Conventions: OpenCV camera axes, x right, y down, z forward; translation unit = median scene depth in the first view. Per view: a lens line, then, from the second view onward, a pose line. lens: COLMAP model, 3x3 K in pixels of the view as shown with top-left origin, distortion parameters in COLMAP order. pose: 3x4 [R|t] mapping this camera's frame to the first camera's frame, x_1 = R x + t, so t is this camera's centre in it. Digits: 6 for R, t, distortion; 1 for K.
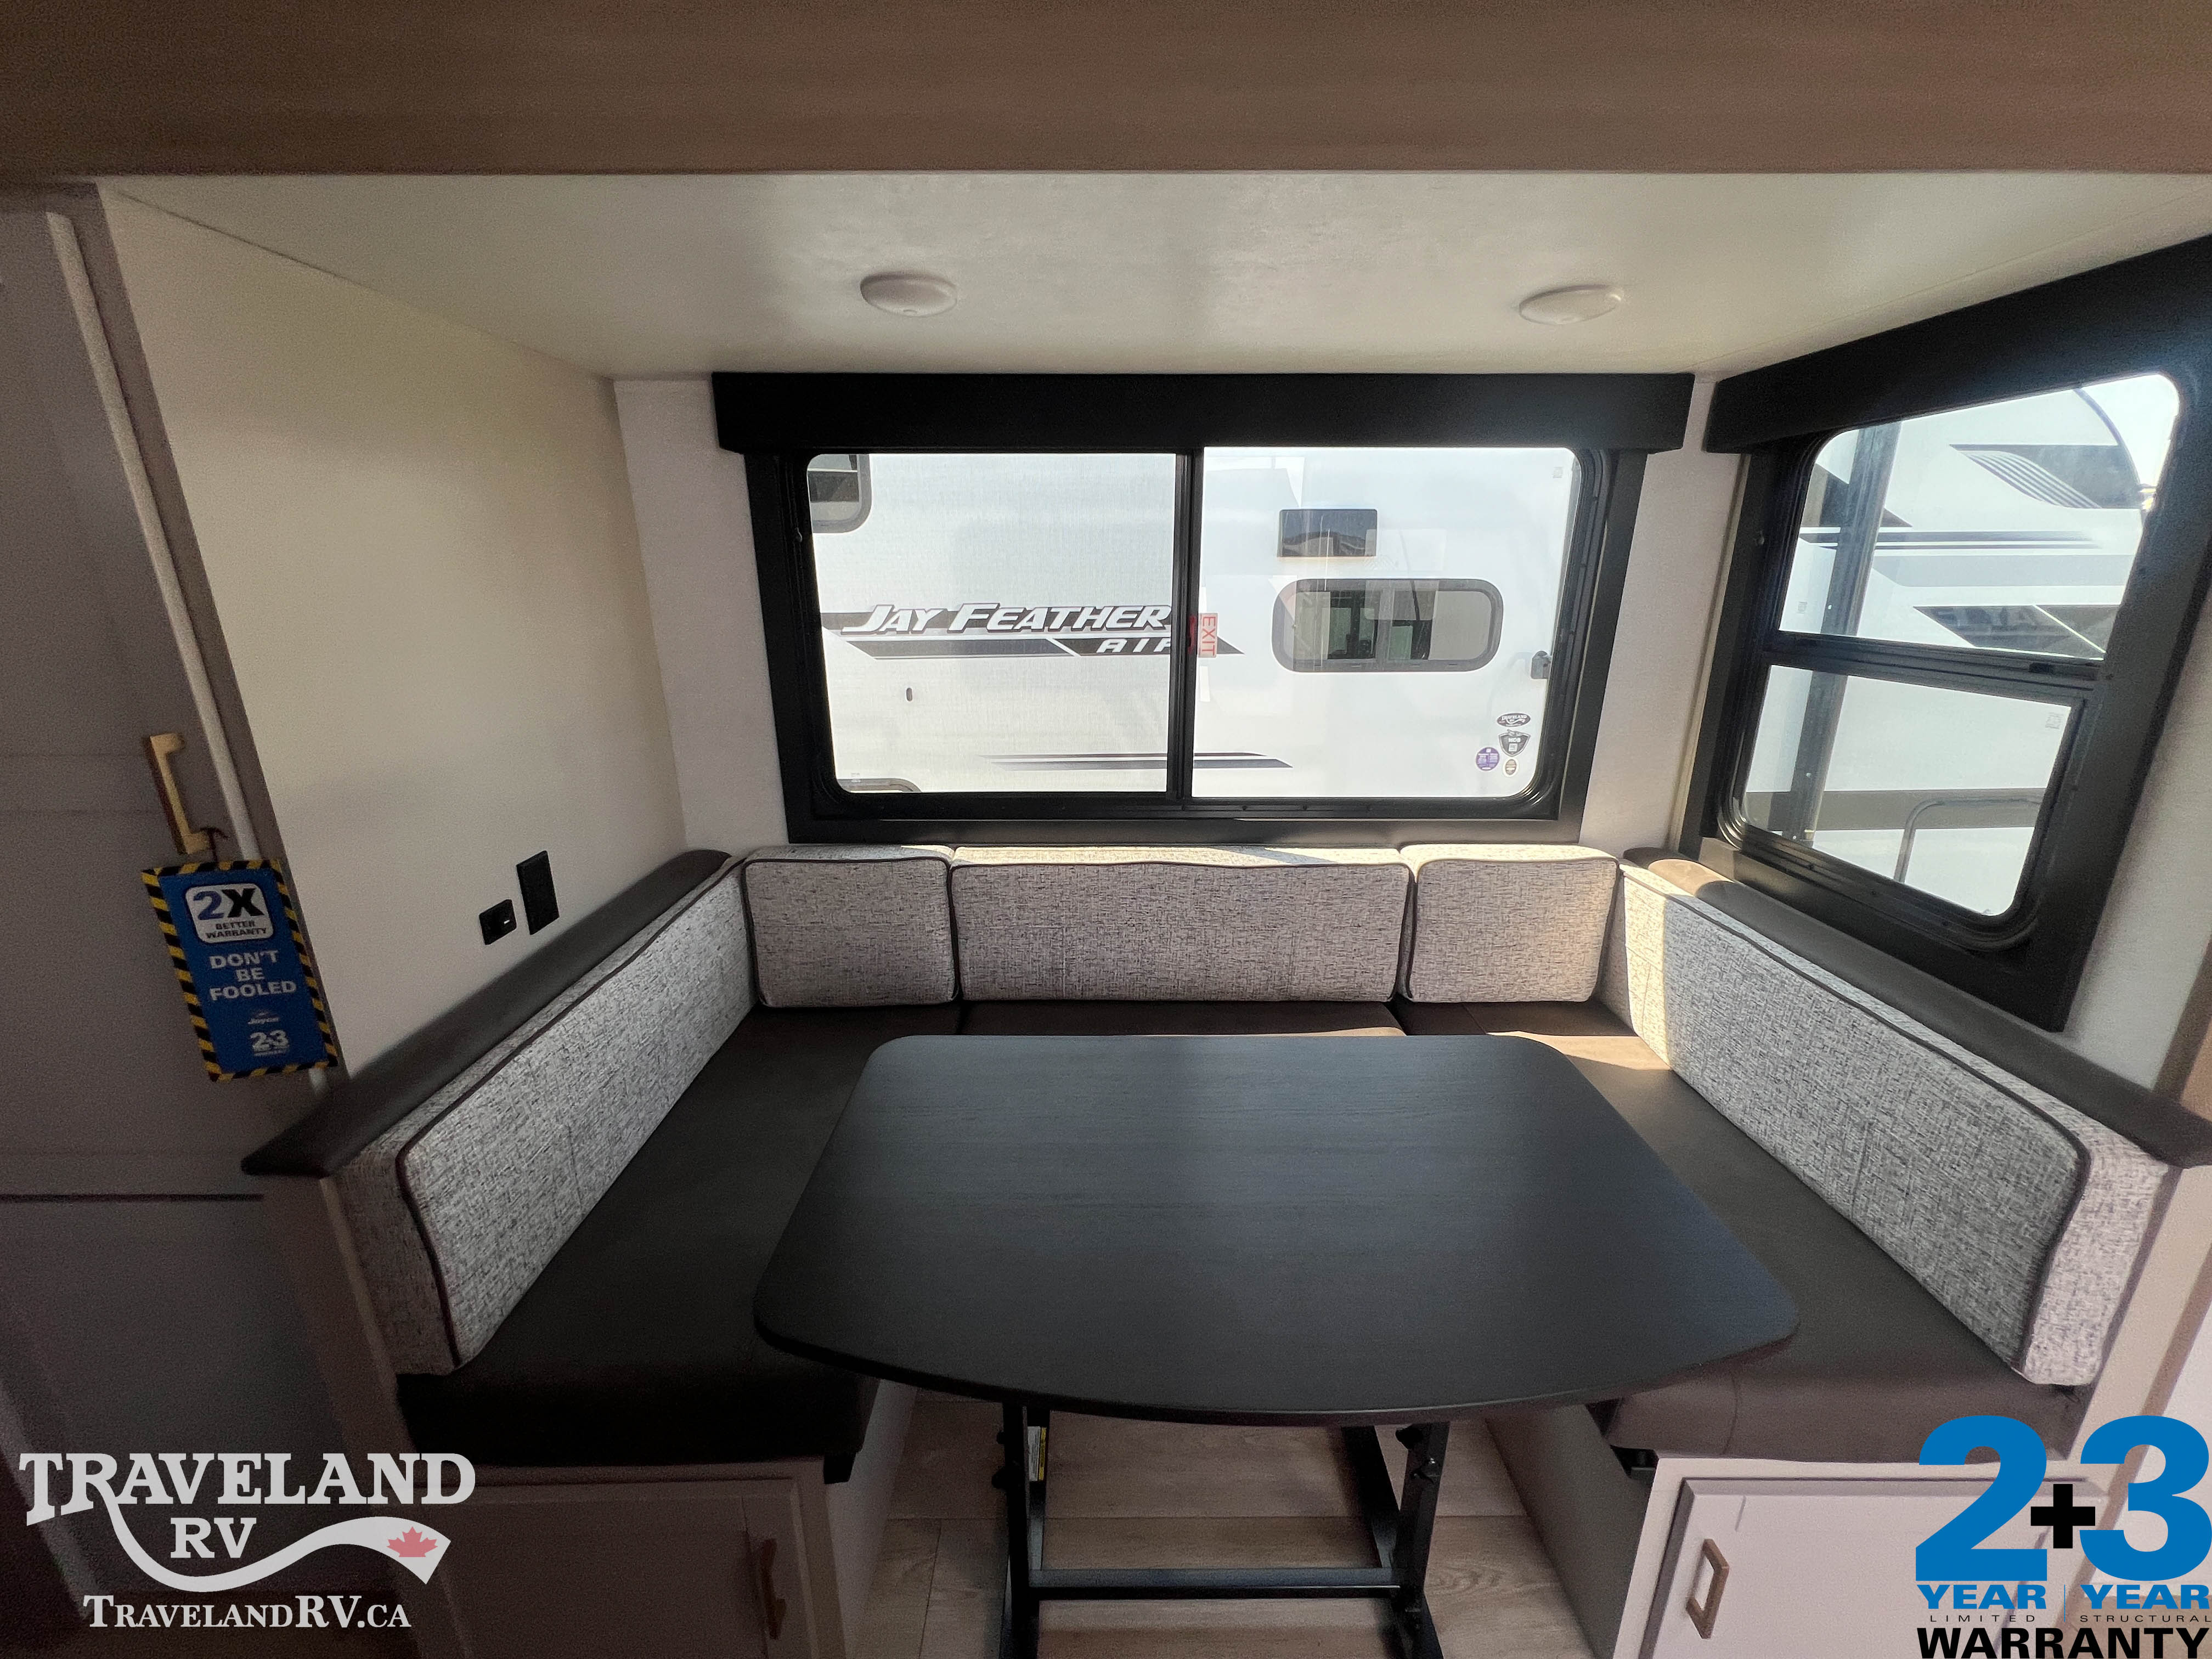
lens RADIAL K [[886.8, 0, 1103.5], [0, 886.8, 825.2], [0, 0, 1]] dist [-0.001860, 0.000410]
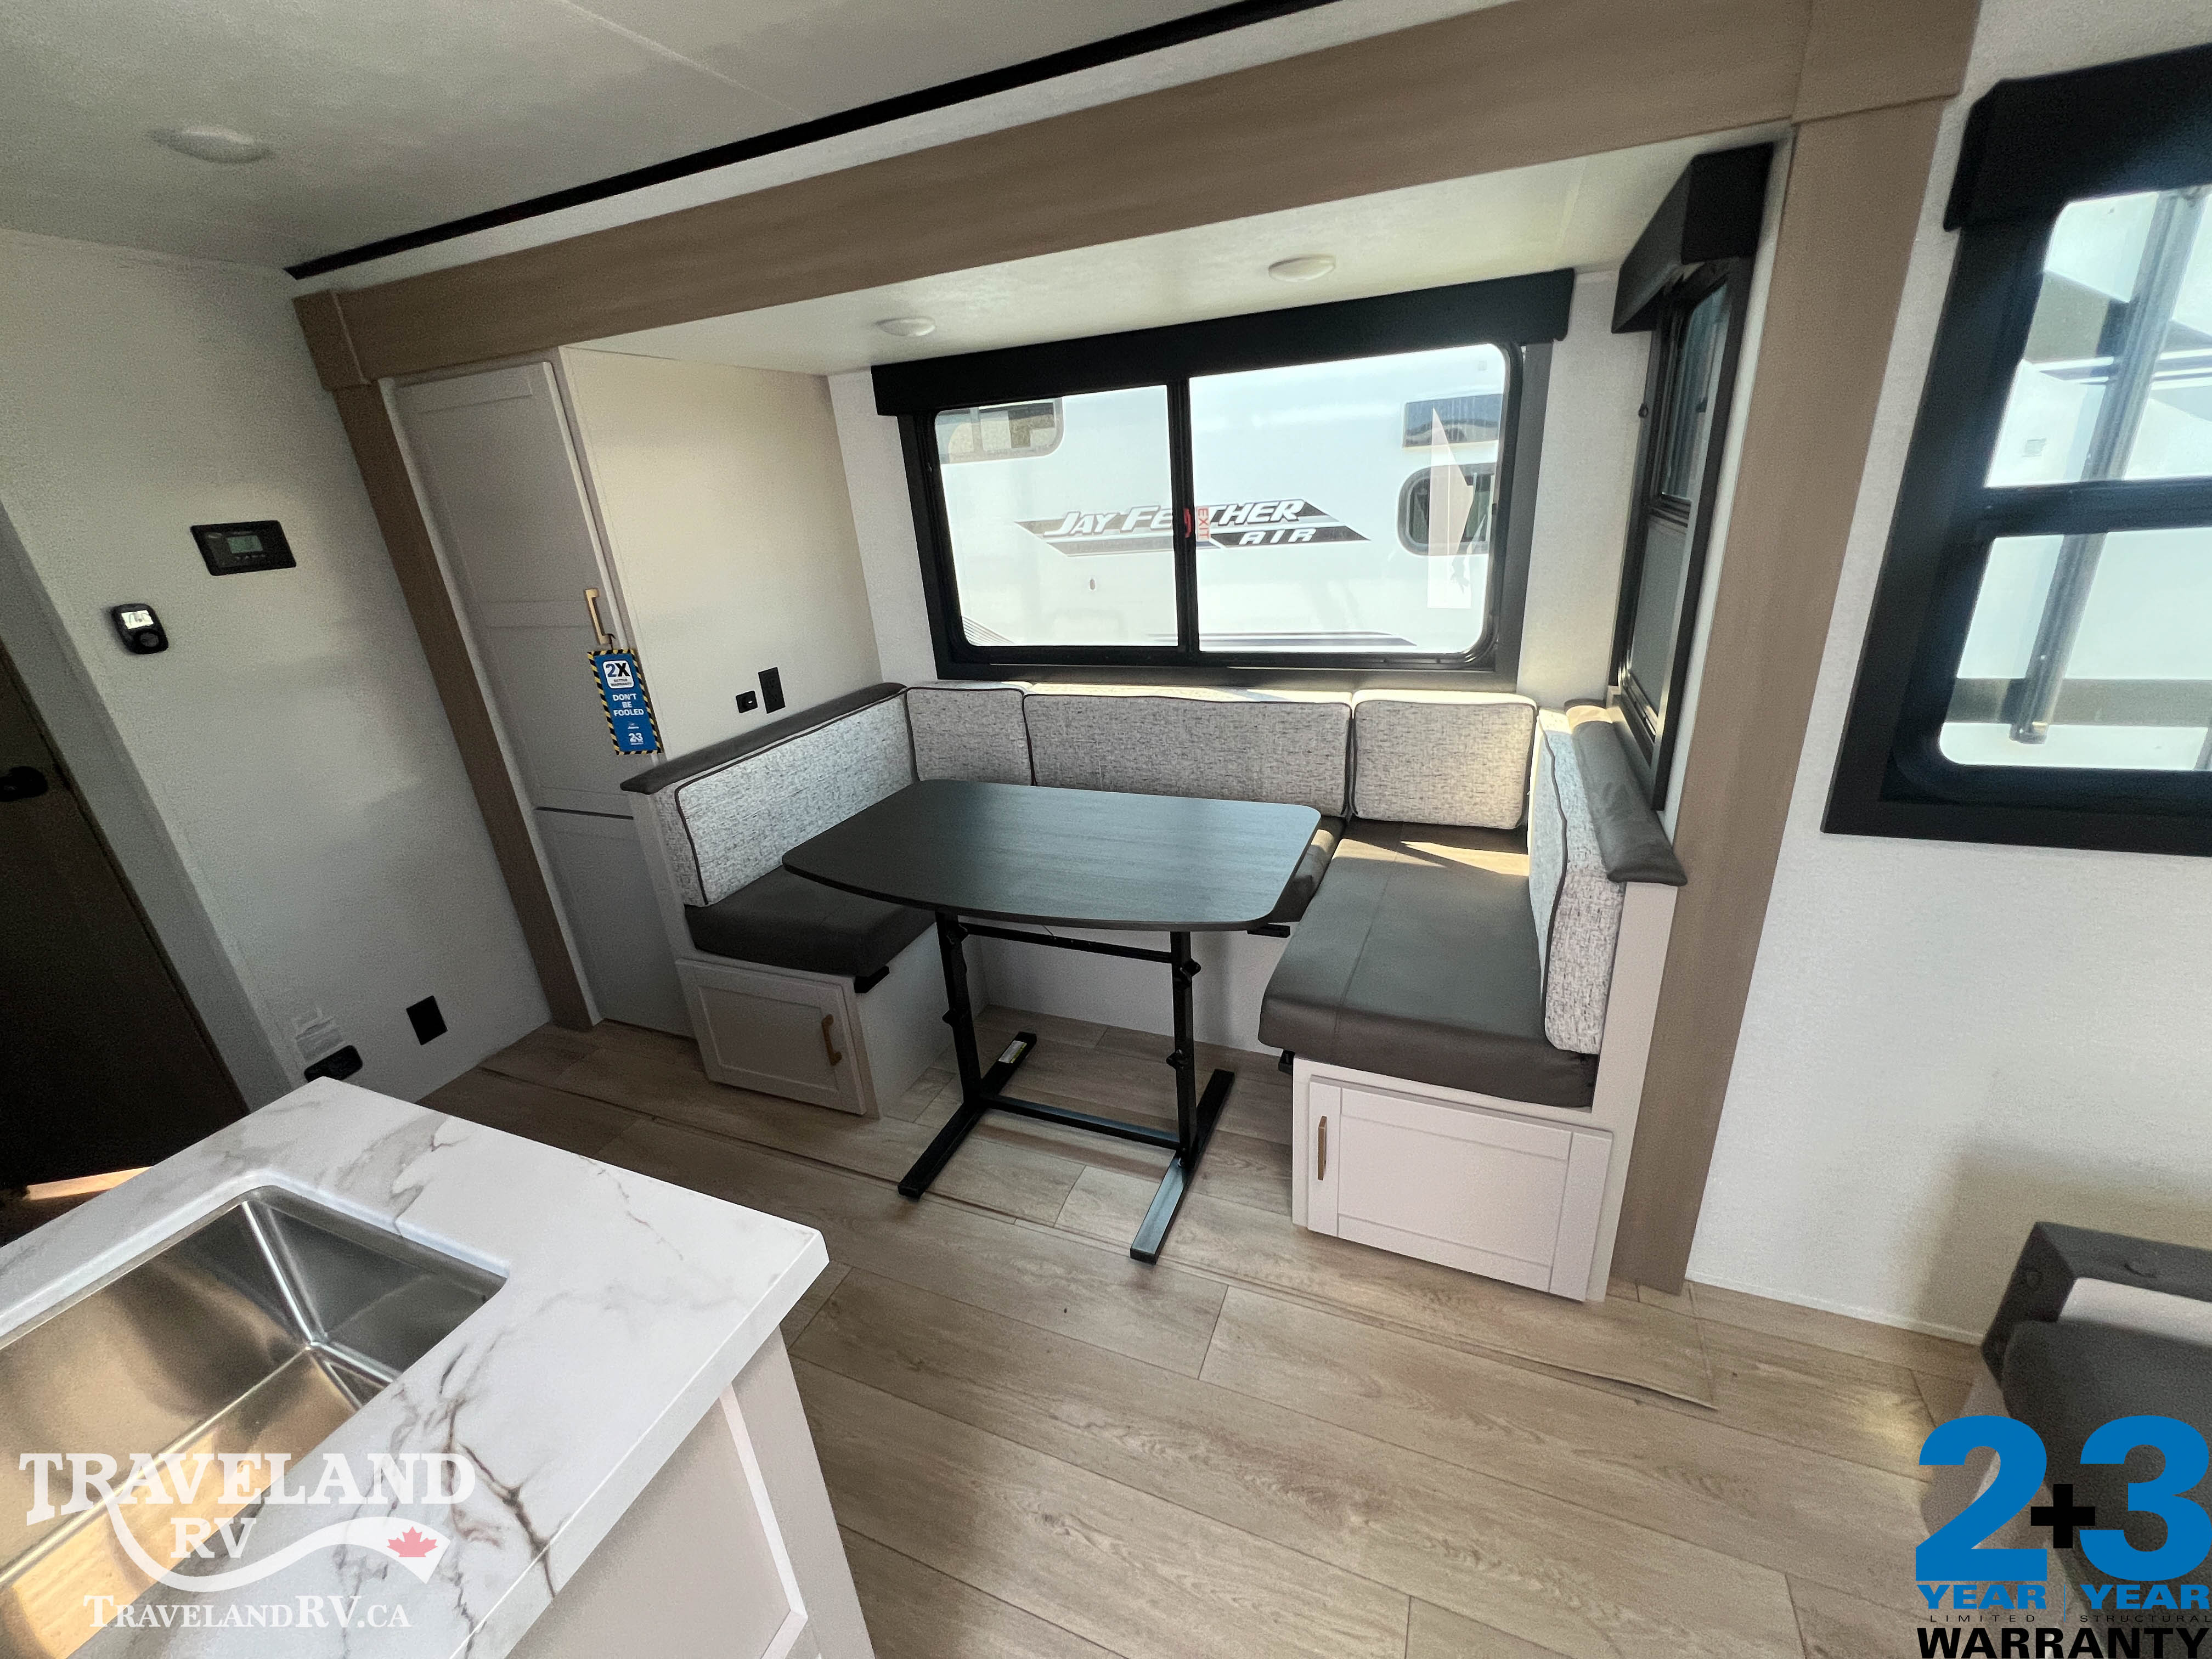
lens RADIAL K [[885.9, 0, 1103.7], [0, 885.9, 826.3], [0, 0, 1]] dist [-0.001564, 0.000079]
pose [[0.920319, 0.083048, -0.382251, 0.520013], [-0.044372, 0.993060, 0.108921, 0.095708], [0.388644, -0.083281, 0.917617, -0.301825]]
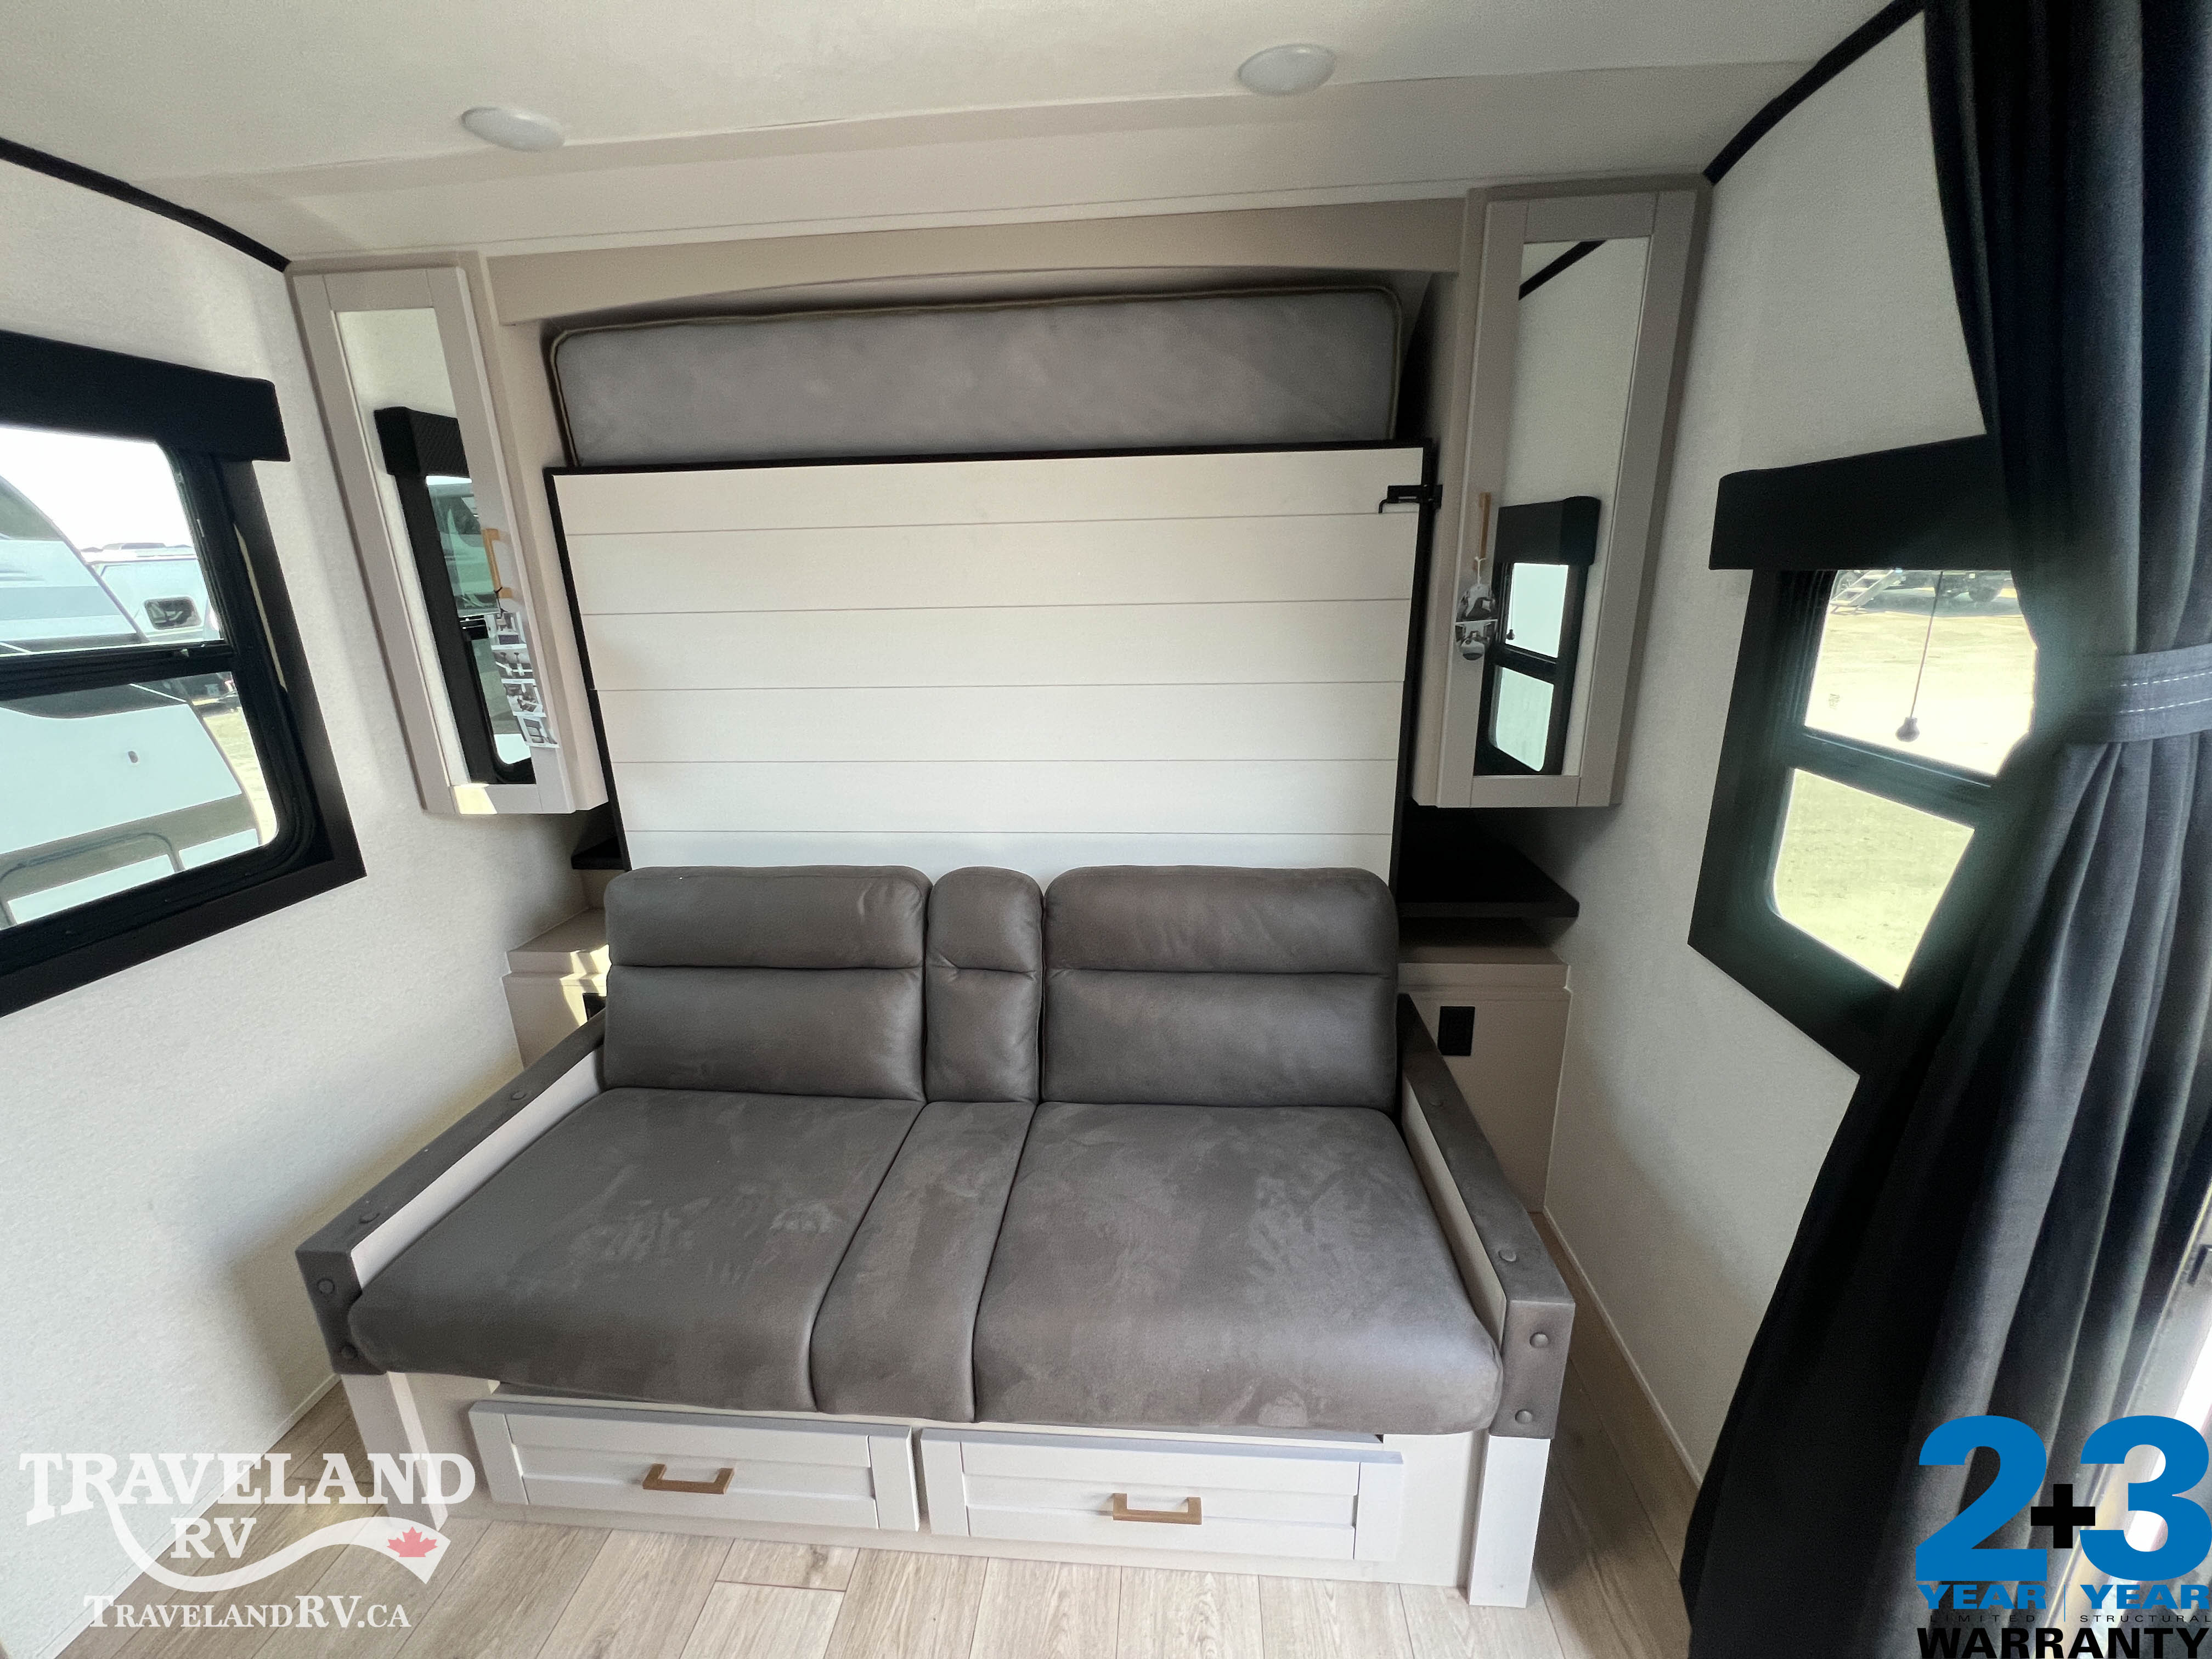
lens RADIAL K [[887.2, 0, 1103.9], [0, 887.2, 828.6], [0, 0, 1]] dist [-0.000930, 0.000266]
pose [[0.088423, -0.281259, 0.955549, 0.374431], [0.309856, 0.919478, 0.241969, 0.117497], [-0.946663, 0.274687, 0.168453, -0.349276]]
